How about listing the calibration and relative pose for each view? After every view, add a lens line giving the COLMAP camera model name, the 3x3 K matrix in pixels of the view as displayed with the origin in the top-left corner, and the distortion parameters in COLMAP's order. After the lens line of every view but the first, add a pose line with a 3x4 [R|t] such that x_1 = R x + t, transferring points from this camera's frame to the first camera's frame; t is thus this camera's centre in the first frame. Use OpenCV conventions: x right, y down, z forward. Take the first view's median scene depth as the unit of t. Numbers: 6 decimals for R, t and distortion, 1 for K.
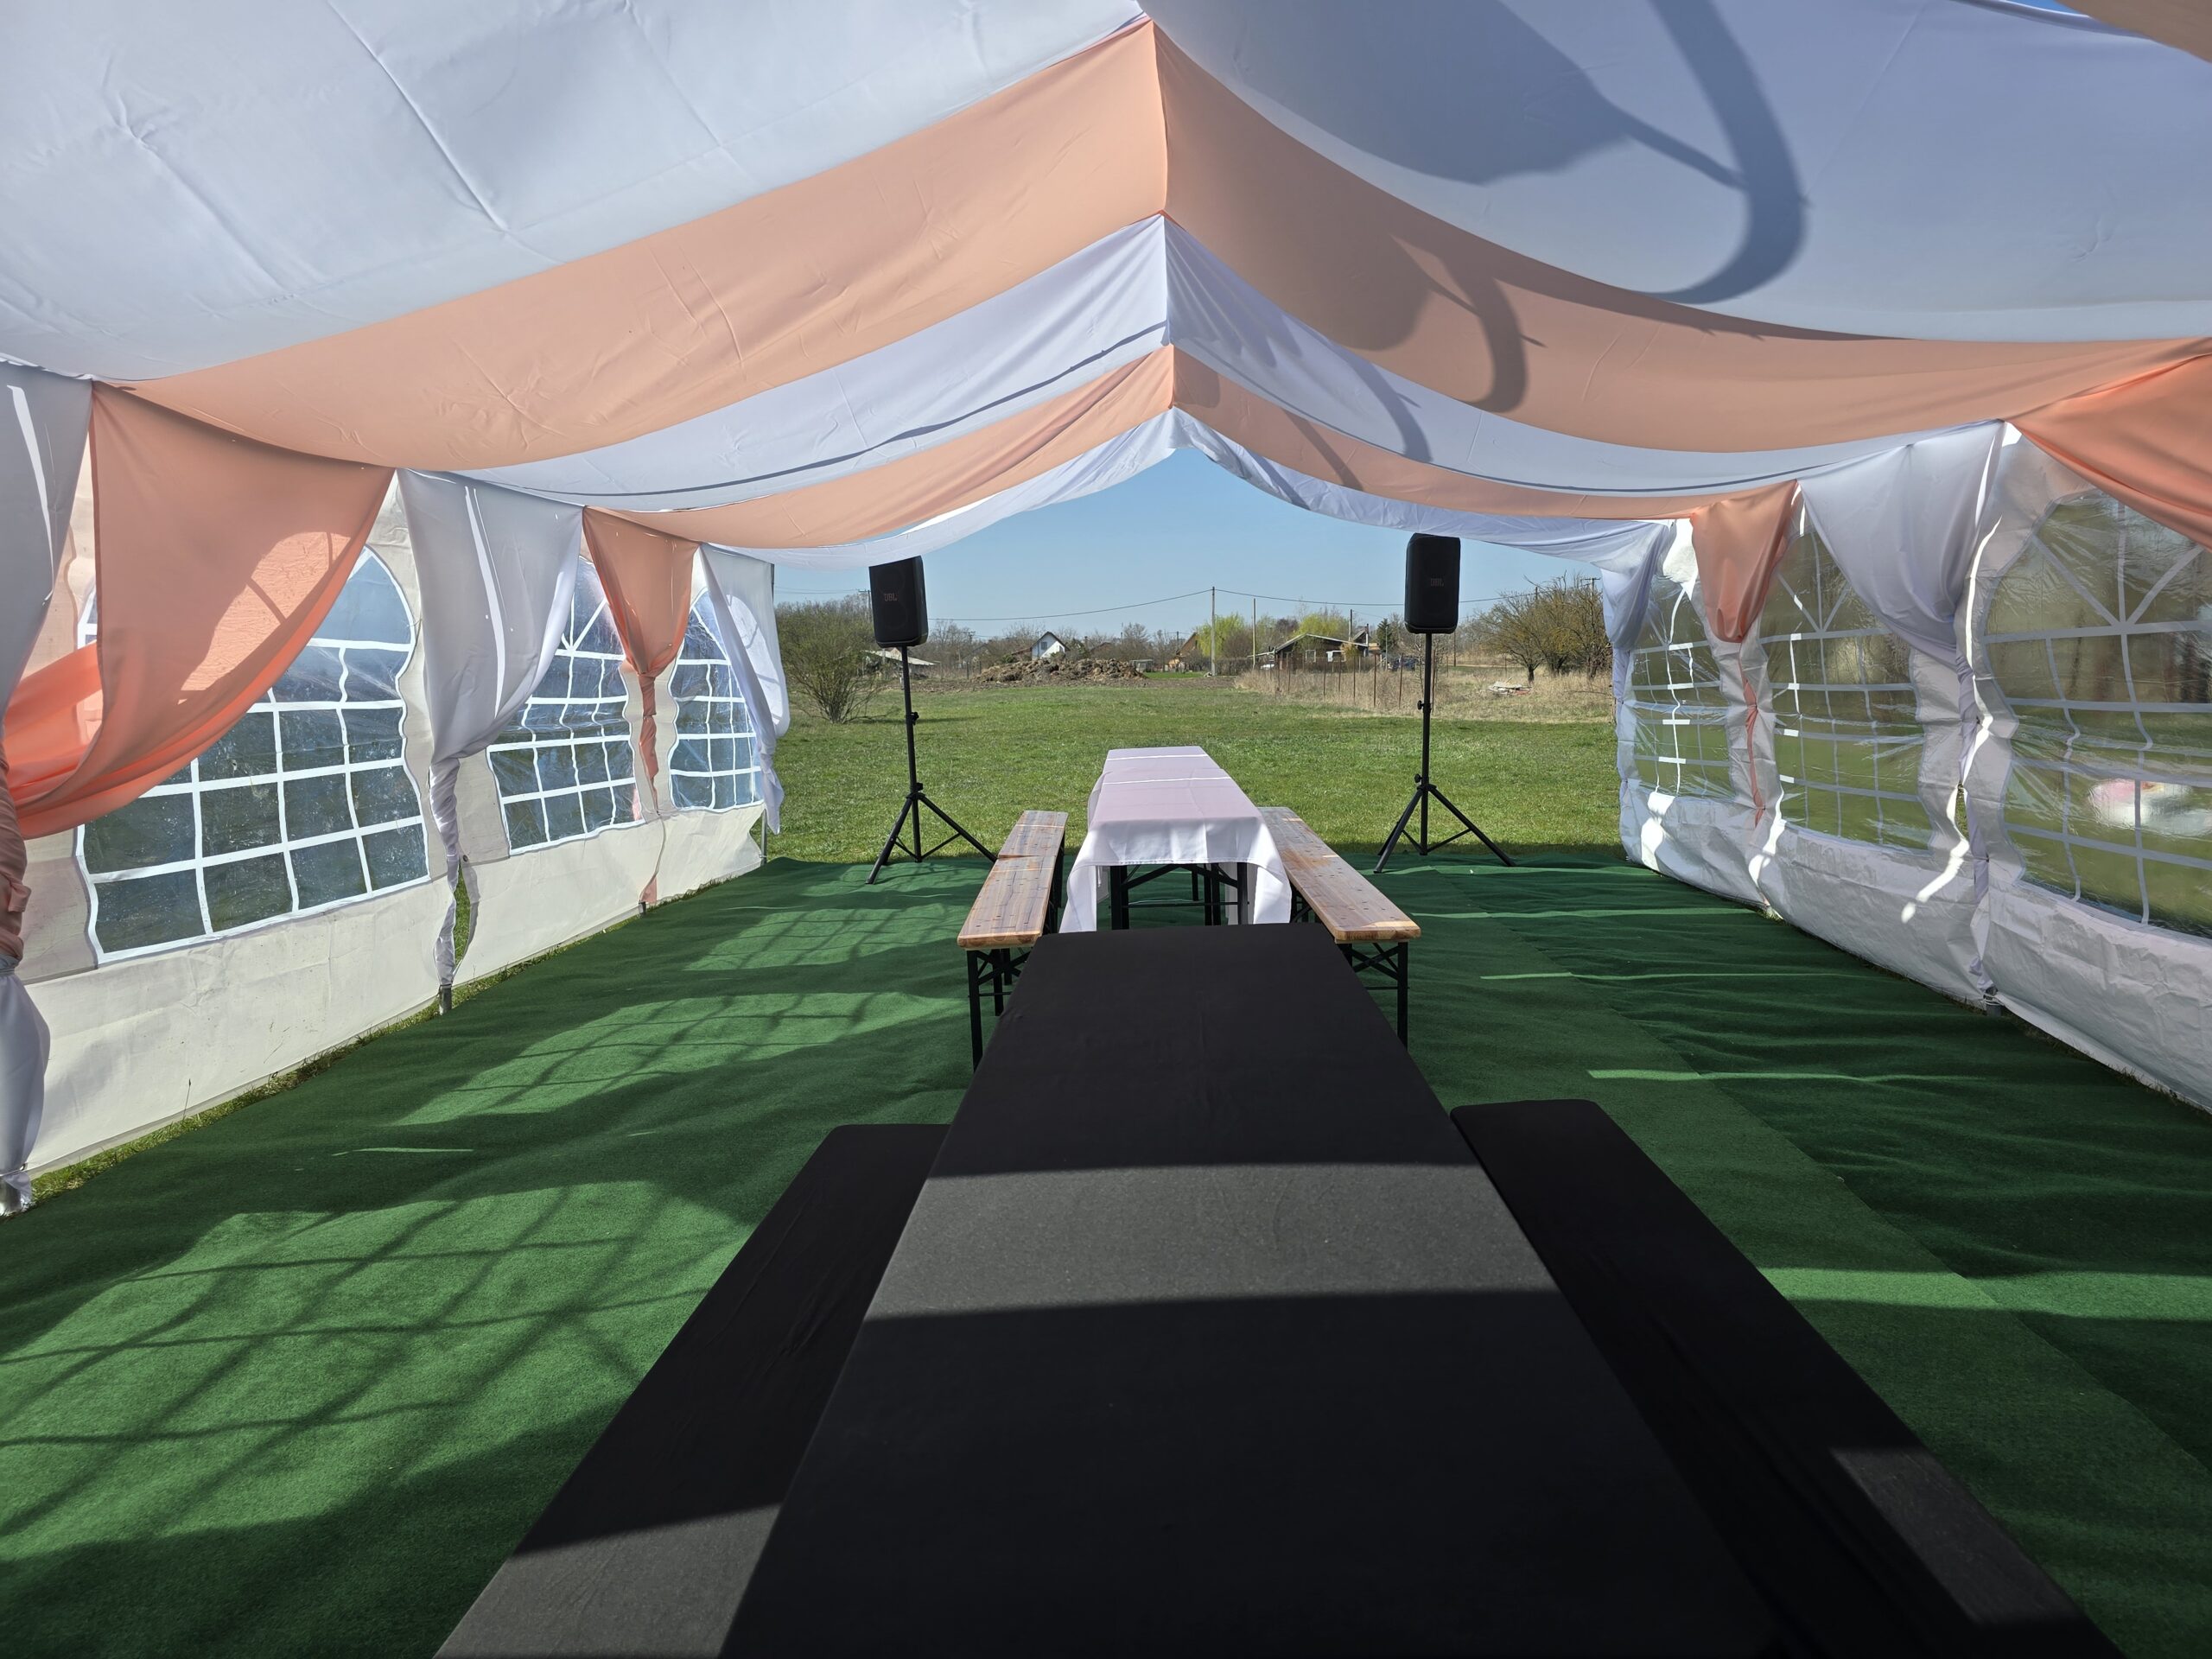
lens RADIAL K [[1582.1, 0, 1106.0], [0, 1582.1, 829.5], [0, 0, 1]] dist [0.223006, -0.197728]
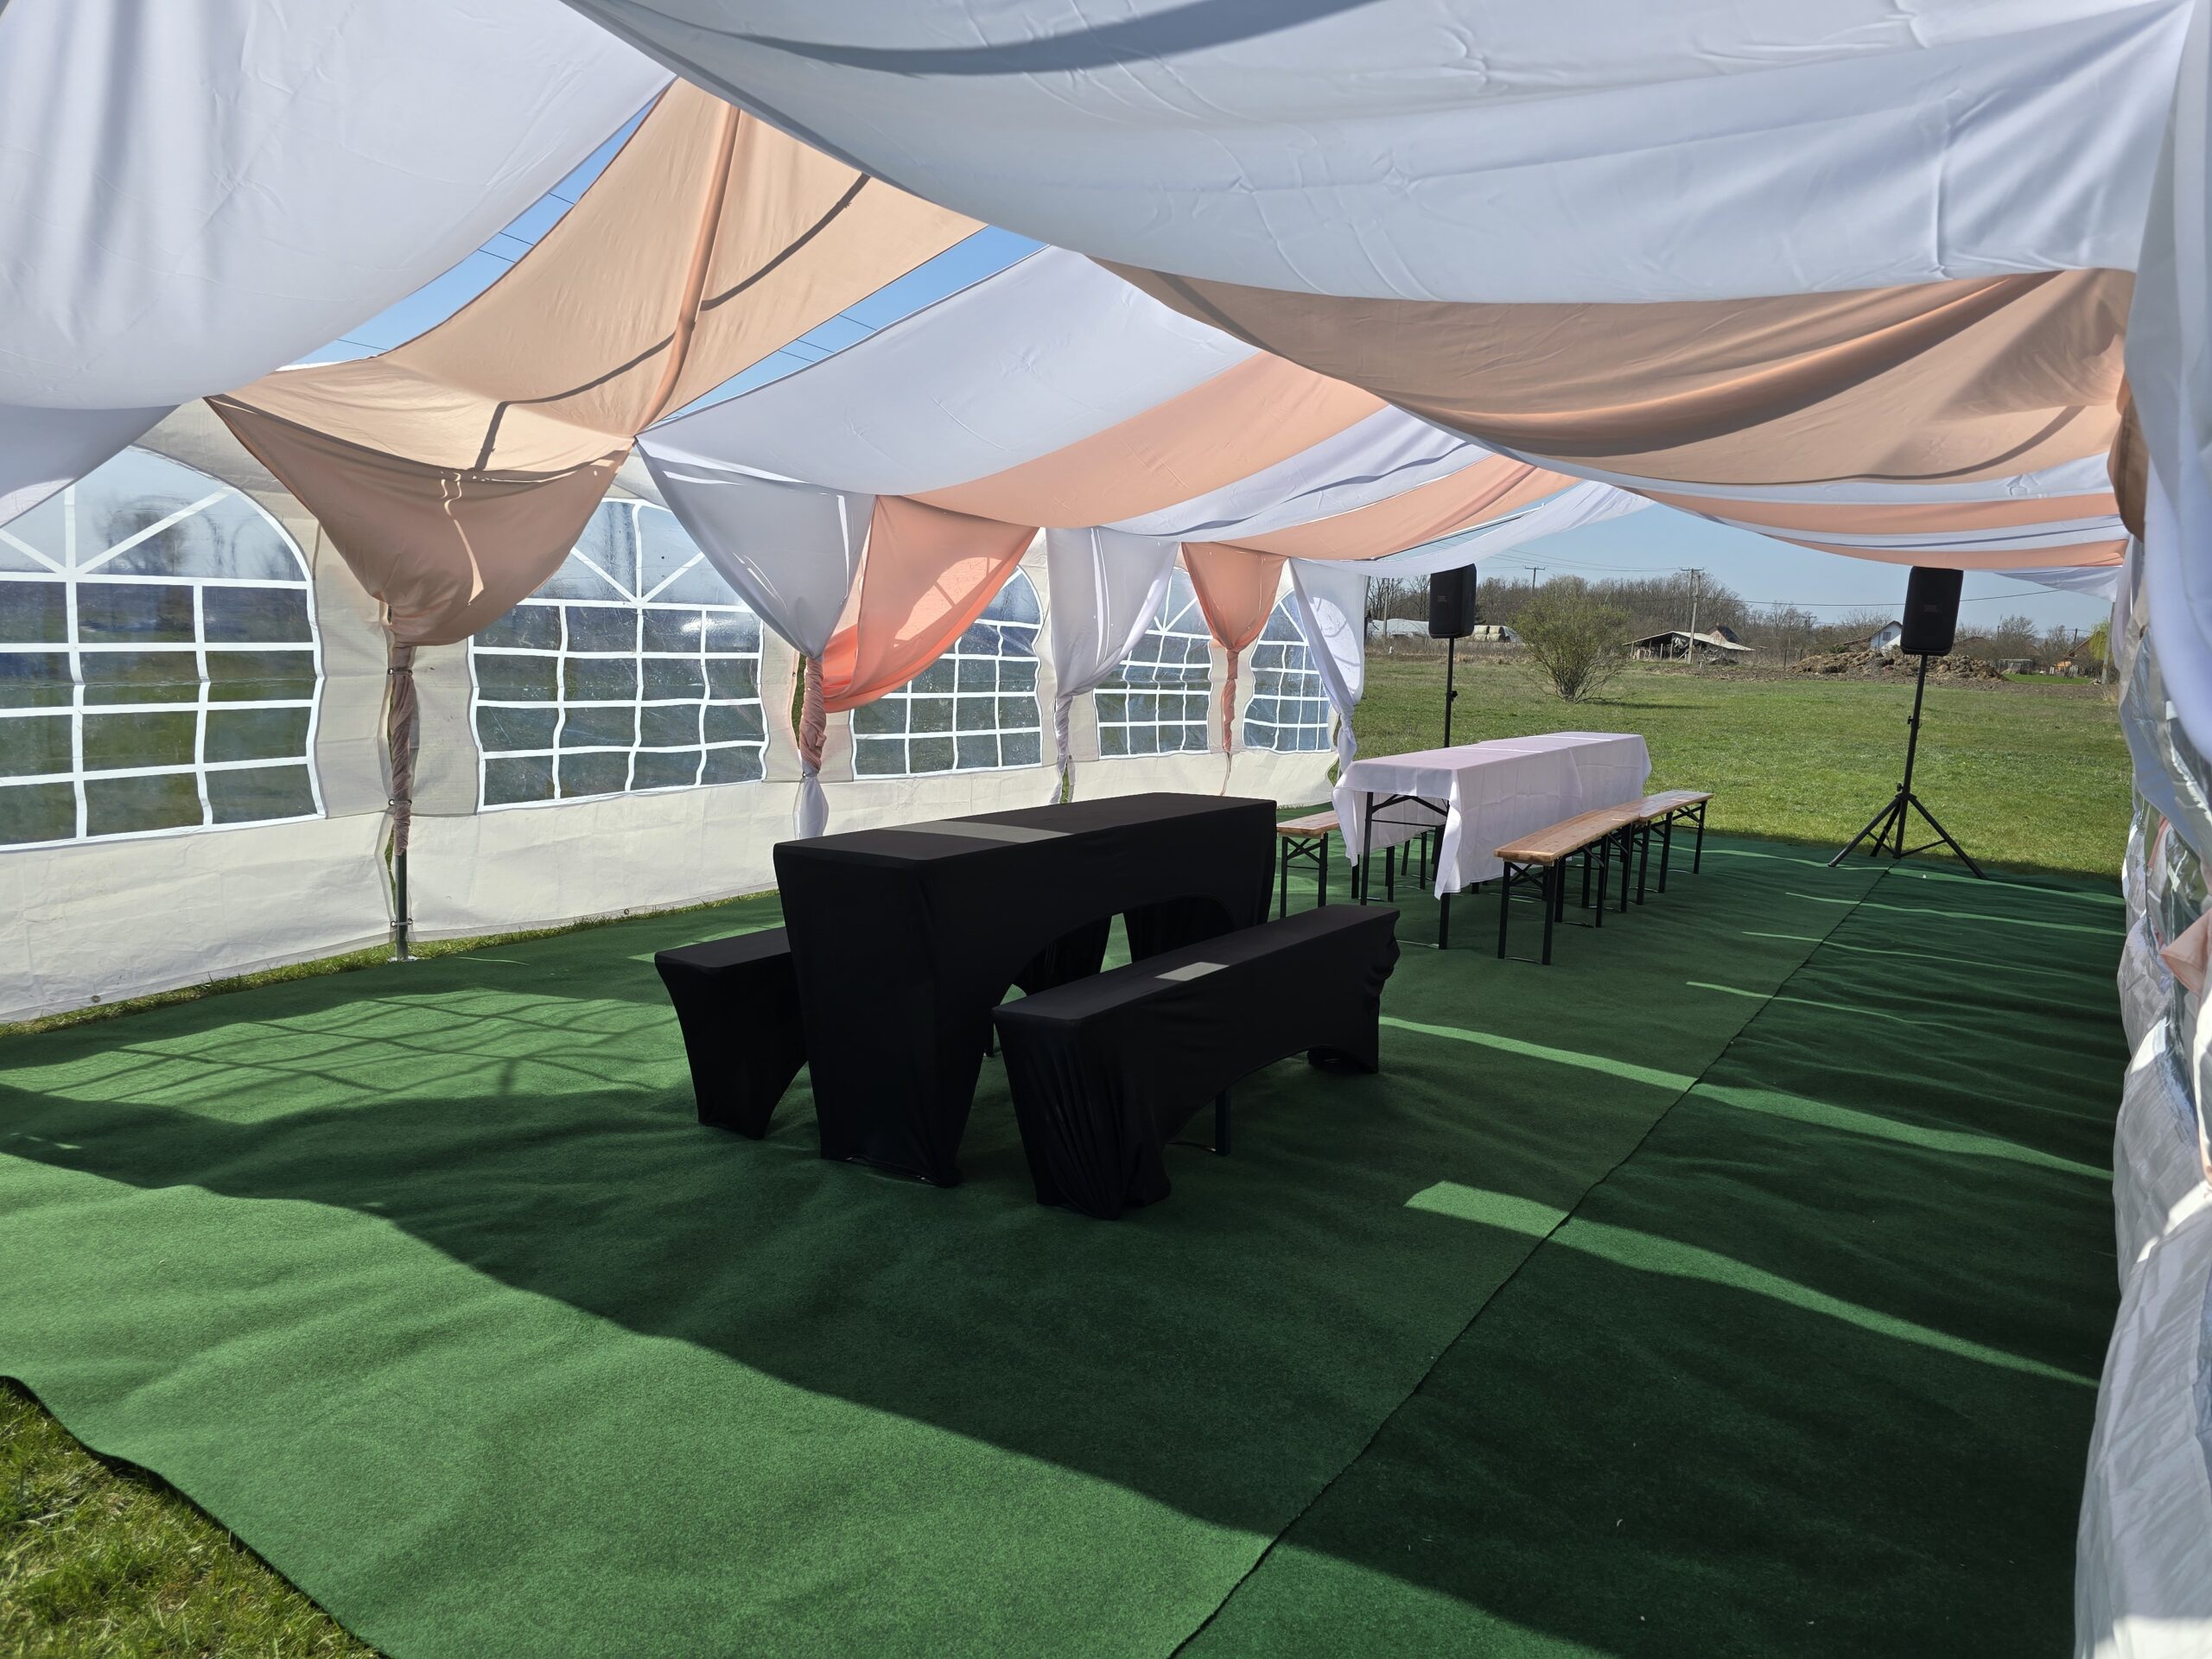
lens RADIAL K [[1582.1, 0, 1106.0], [0, 1582.1, 829.5], [0, 0, 1]] dist [0.223006, -0.197728]
pose [[0.870881, 0.126318, -0.474983, 0.291120], [-0.118099, 0.991877, 0.047248, 0.007473], [0.477093, 0.014948, 0.878726, -0.268602]]
